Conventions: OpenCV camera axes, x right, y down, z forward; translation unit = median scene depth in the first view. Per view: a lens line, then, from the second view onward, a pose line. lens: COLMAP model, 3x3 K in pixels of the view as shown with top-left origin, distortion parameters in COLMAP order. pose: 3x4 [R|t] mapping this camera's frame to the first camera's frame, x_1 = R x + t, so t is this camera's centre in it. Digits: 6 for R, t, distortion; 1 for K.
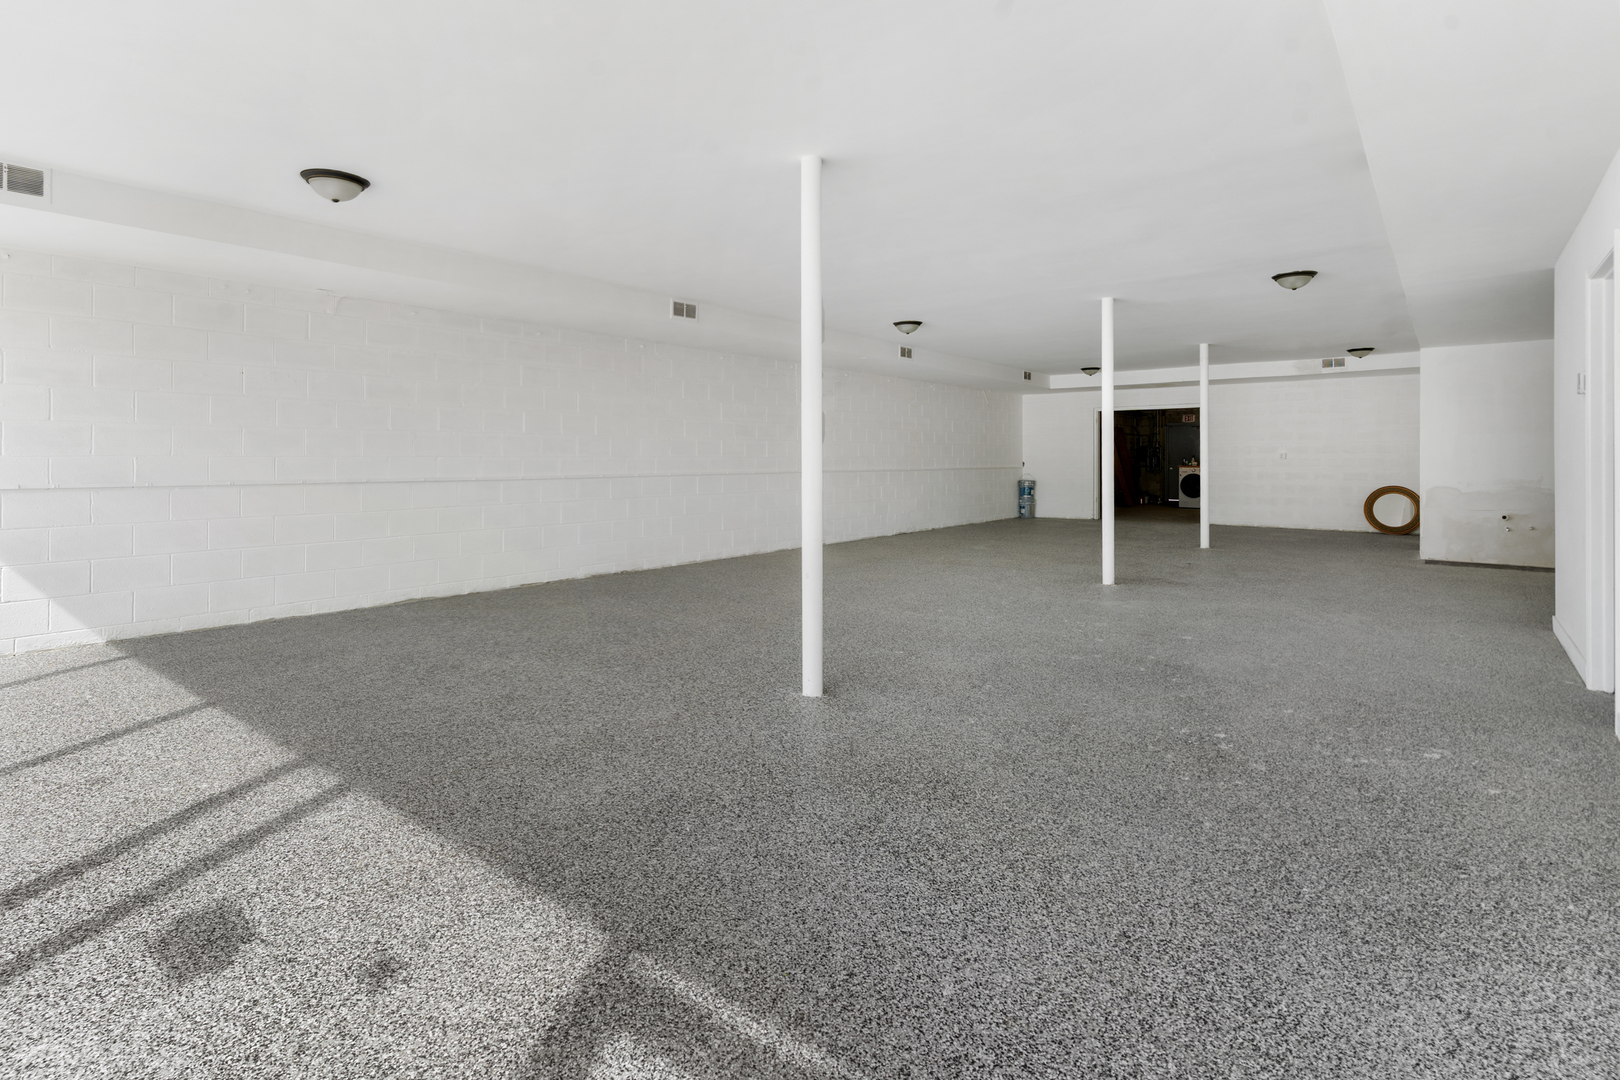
lens RADIAL K [[800.3, 0, 799.6], [0, 800.3, 458.4], [0, 0, 1]] dist [0.002006, -0.000136]
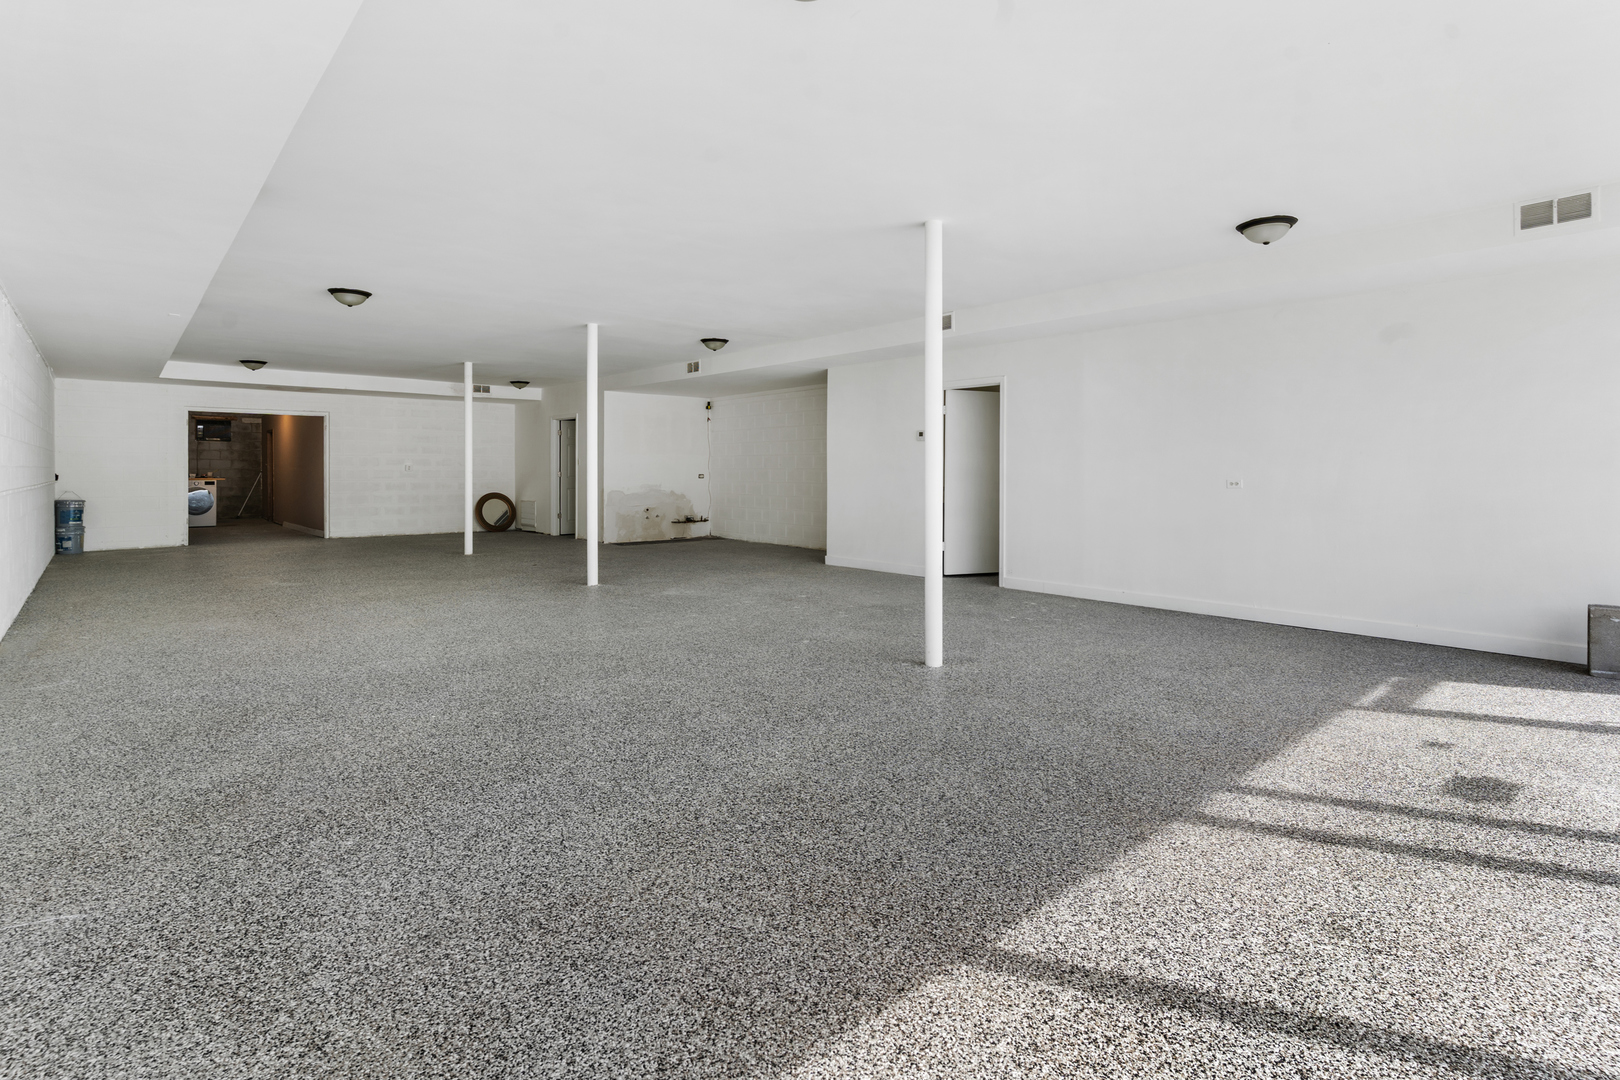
lens RADIAL K [[793.0, 0, 813.3], [0, 793.0, 472.2], [0, 0, 1]] dist [0.001559, 0.000207]
pose [[0.175610, -0.000171, 0.984460, -0.558598], [-0.002386, 0.999997, 0.000600, 0.001358], [-0.984457, -0.002454, 0.175609, 0.452696]]
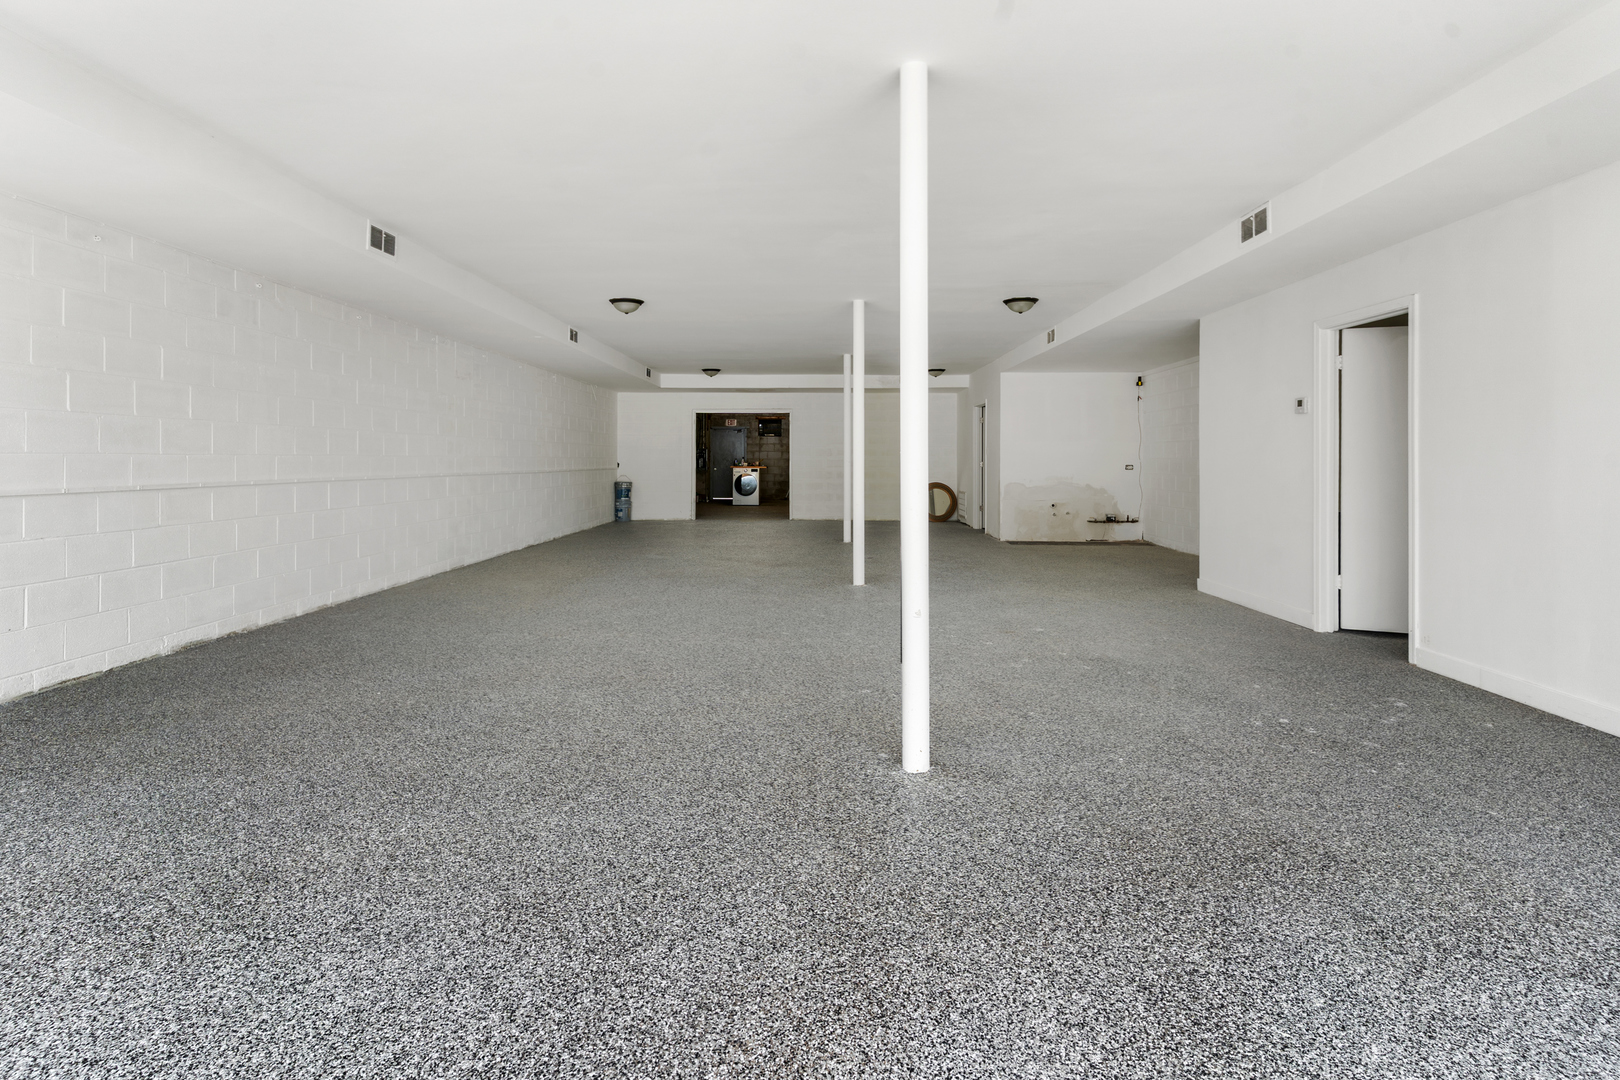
lens RADIAL K [[800.3, 0, 799.6], [0, 800.3, 458.4], [0, 0, 1]] dist [0.002006, -0.000136]
pose [[0.793597, 0.004361, 0.608428, -0.253226], [-0.003866, 0.999990, -0.002124, 0.000847], [-0.608431, -0.000667, 0.793606, 0.218372]]
